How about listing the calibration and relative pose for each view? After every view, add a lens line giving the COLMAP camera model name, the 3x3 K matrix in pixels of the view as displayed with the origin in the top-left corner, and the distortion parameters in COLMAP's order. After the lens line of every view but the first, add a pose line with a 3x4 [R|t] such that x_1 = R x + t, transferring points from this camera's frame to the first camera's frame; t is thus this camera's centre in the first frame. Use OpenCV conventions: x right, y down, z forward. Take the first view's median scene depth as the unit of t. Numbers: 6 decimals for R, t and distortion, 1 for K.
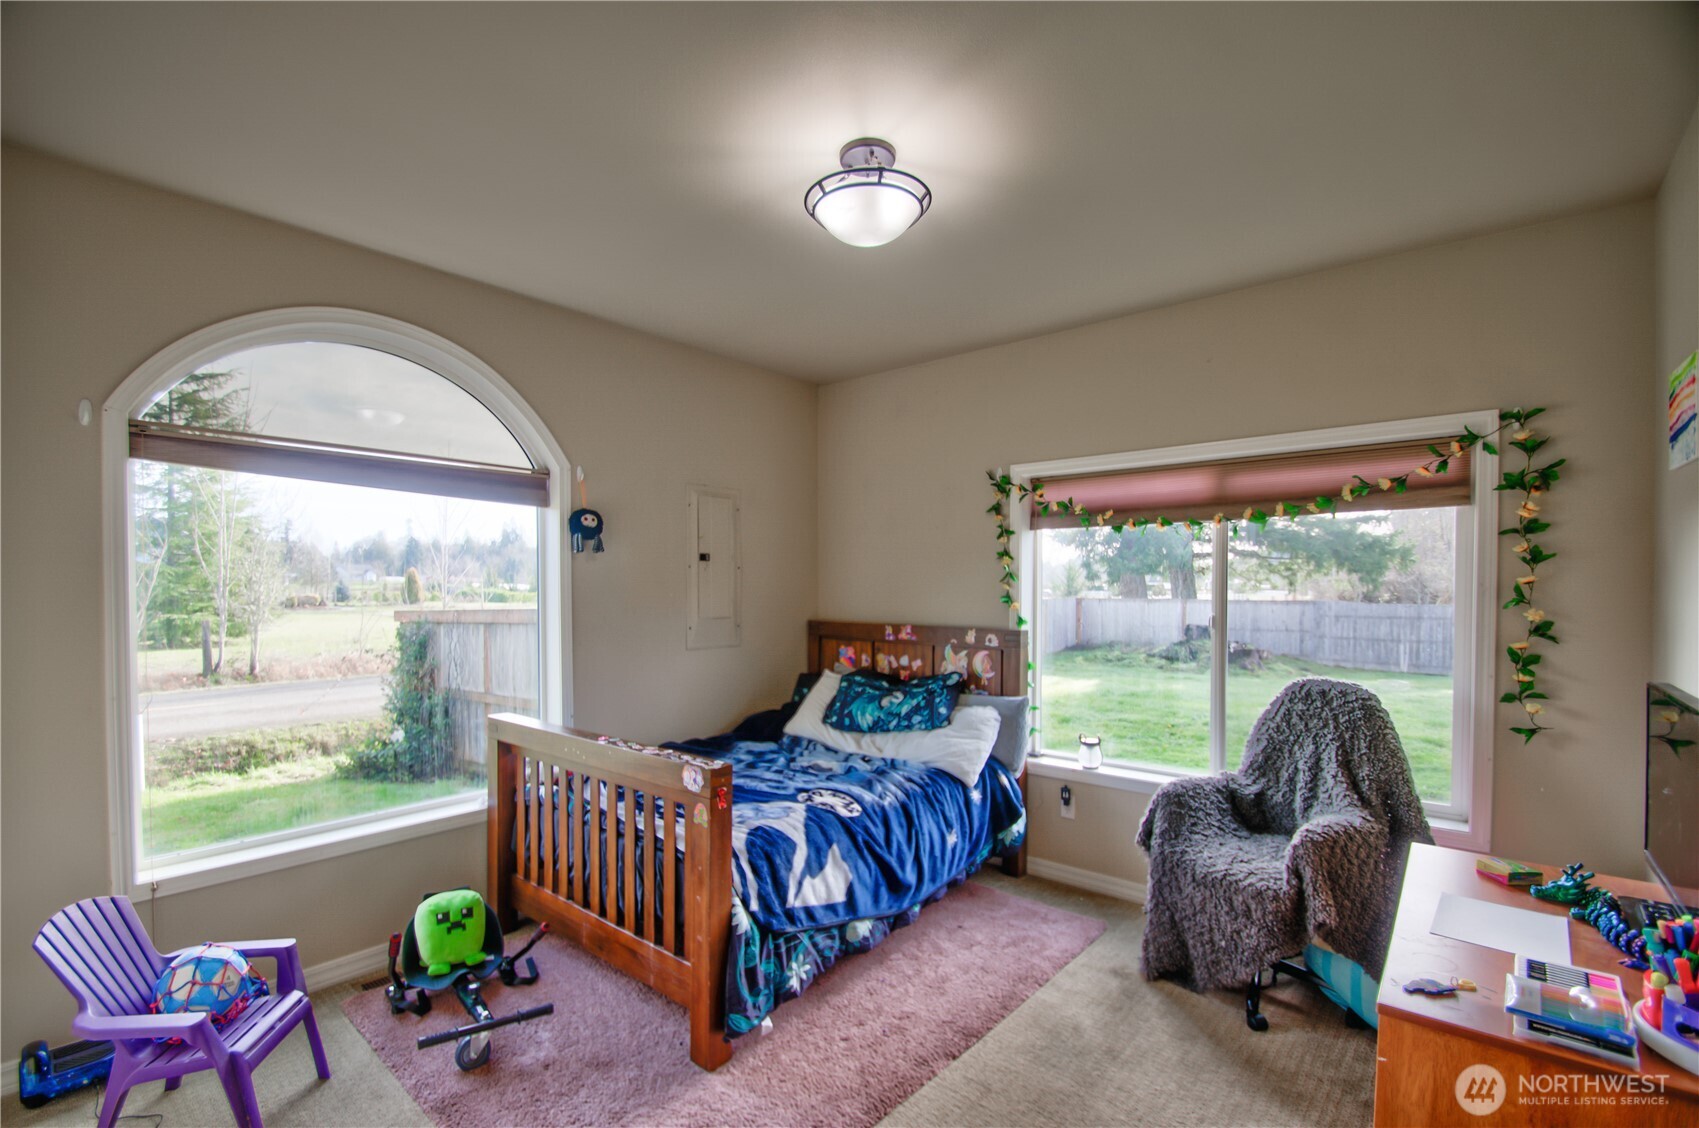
lens RADIAL K [[744.4, 0, 833.0], [0, 744.4, 605.6], [0, 0, 1]] dist [-0.000444, -0.000241]
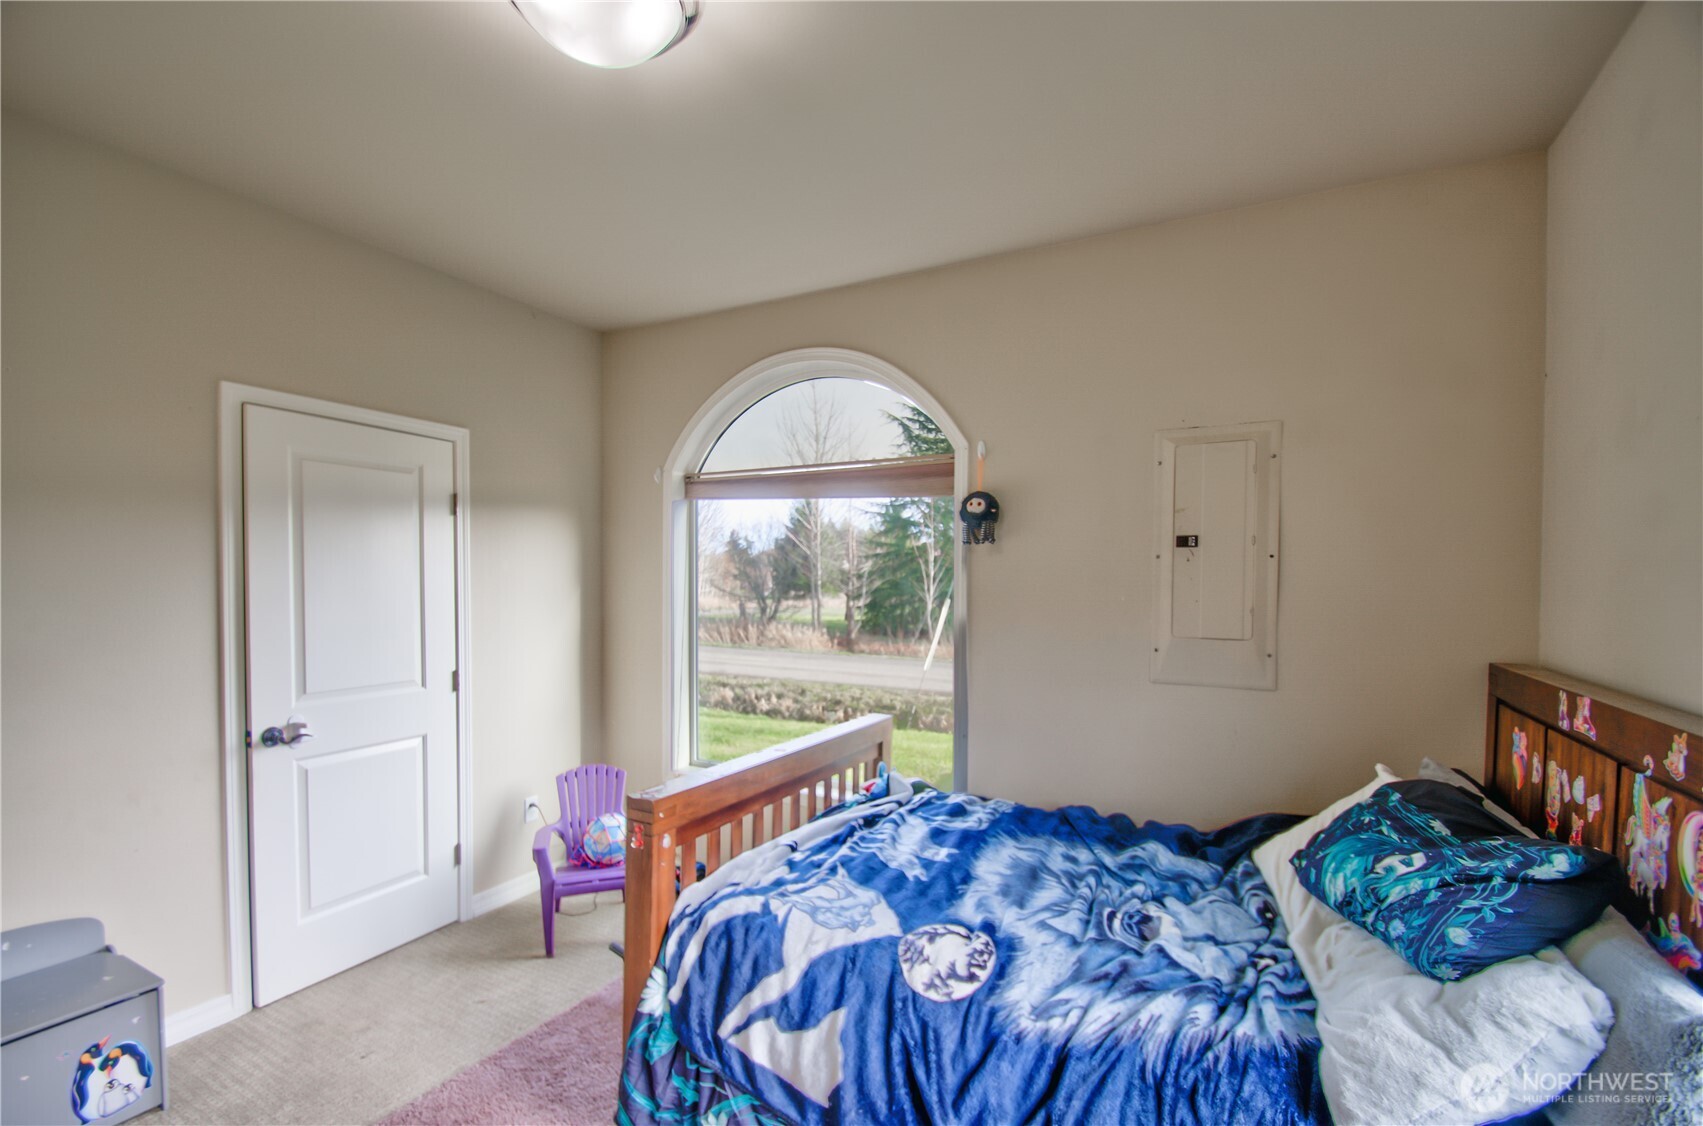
lens RADIAL K [[757.0, 0, 834.0], [0, 757.0, 593.8], [0, 0, 1]] dist [0.001351, -0.011489]
pose [[0.212716, 0.019905, -0.976911, 0.463027], [-0.033117, 0.999365, 0.013152, -0.020992], [0.976553, 0.029555, 0.213240, 0.658466]]
